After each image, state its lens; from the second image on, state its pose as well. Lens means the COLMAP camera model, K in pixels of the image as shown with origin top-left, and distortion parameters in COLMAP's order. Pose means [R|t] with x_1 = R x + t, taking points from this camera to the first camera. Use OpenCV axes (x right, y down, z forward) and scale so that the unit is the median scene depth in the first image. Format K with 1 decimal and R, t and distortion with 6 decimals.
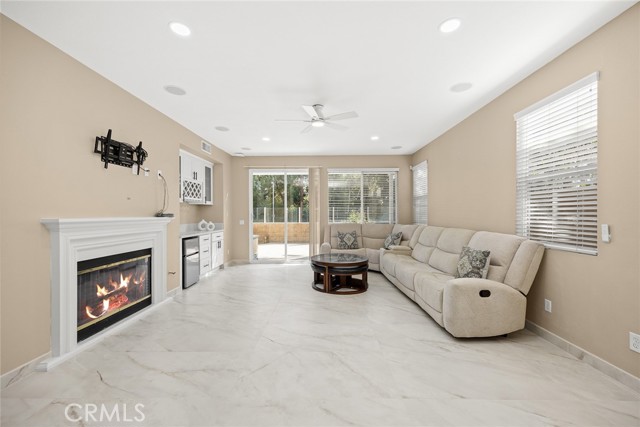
lens RADIAL K [[246.1, 0, 319.1], [0, 246.1, 215.1], [0, 0, 1]] dist [0.010790, 0.000061]
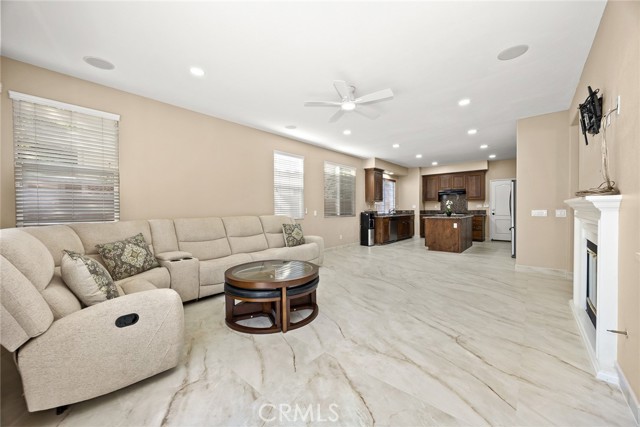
lens RADIAL K [[246.1, 0, 316.4], [0, 246.1, 213.5], [0, 0, 1]] dist [0.010790, 0.000061]
pose [[-0.754375, -0.003833, 0.656433, -0.612526], [0.014086, 0.999658, 0.022025, 0.028452], [-0.656293, 0.025861, -0.754063, 2.048609]]
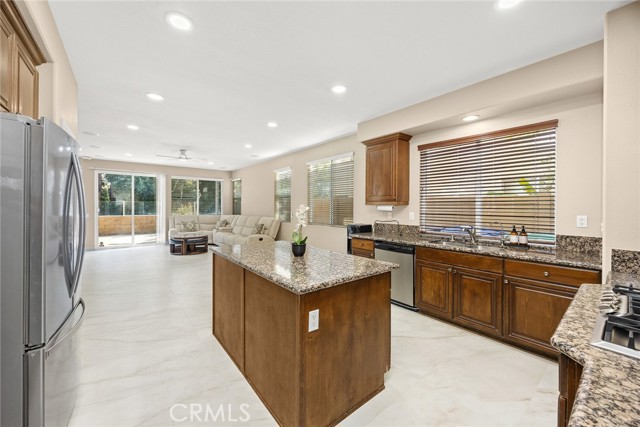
lens RADIAL K [[246.1, 0, 317.9], [0, 246.1, 209.0], [0, 0, 1]] dist [0.010790, 0.000061]
pose [[0.752881, 0.002840, 0.658151, -0.321436], [-0.006506, 0.999974, 0.003127, -0.012554], [-0.658125, -0.006636, 0.752880, -0.729010]]
